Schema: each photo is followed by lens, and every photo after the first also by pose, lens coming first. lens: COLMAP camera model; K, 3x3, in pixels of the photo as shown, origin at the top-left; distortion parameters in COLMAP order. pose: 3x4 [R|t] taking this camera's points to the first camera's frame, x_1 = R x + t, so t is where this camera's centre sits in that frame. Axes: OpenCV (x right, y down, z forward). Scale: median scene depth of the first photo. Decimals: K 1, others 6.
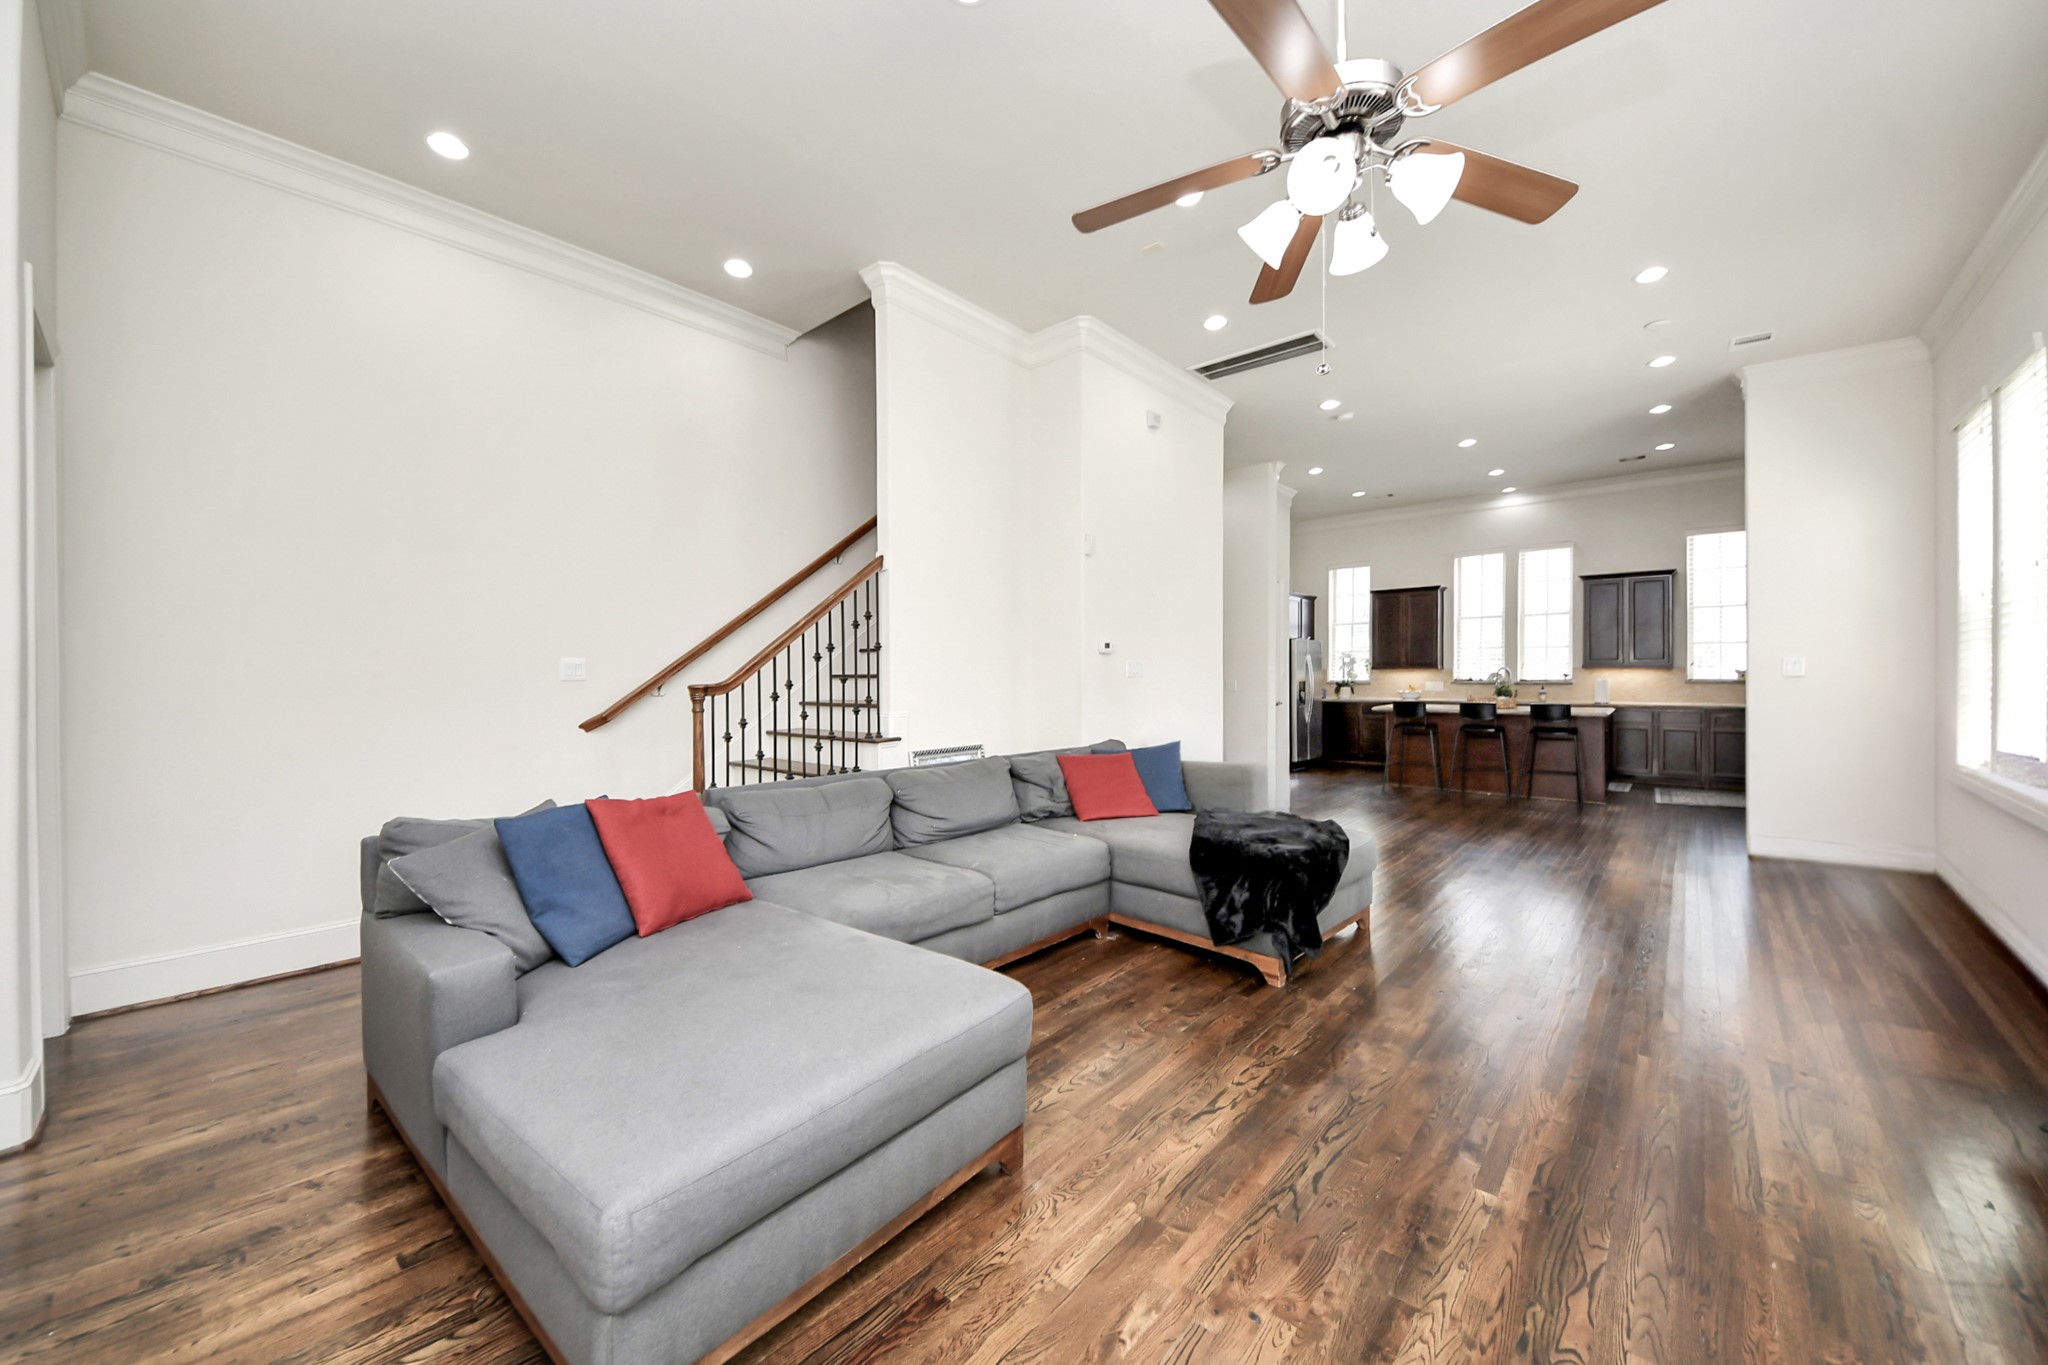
lens RADIAL K [[749.5, 0, 1014.5], [0, 749.5, 687.1], [0, 0, 1]] dist [-0.001396, -0.003894]
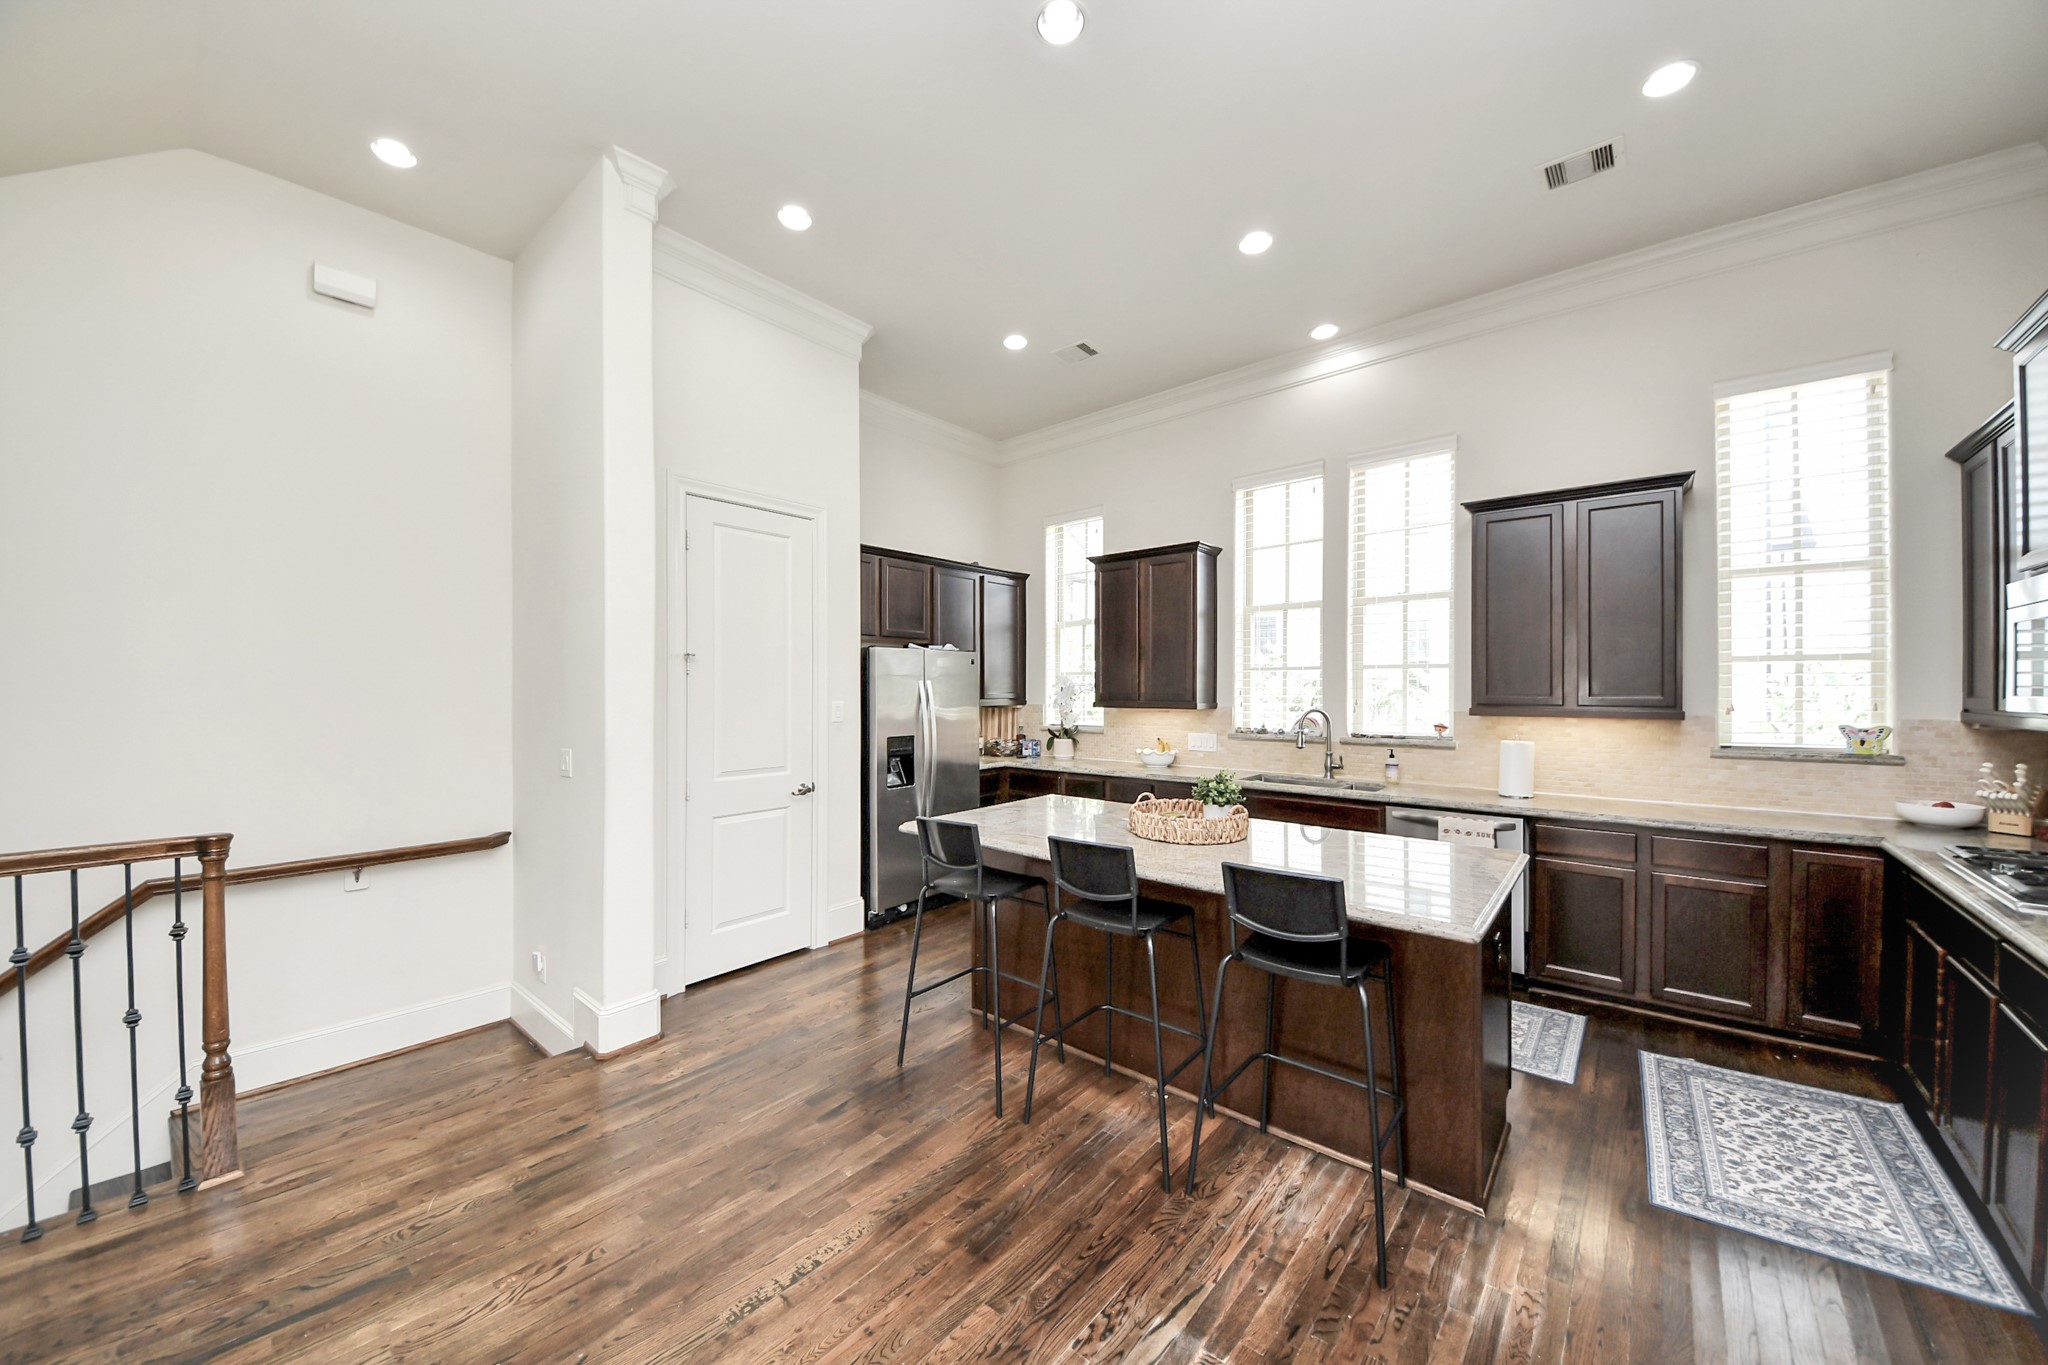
lens RADIAL K [[749.5, 0, 1003.7], [0, 749.5, 688.5], [0, 0, 1]] dist [-0.001396, -0.003894]
pose [[0.999882, 0.006183, 0.014069, 0.463764], [-0.005933, 0.999826, -0.017710, -0.030377], [-0.014176, 0.017624, 0.999744, 0.548113]]
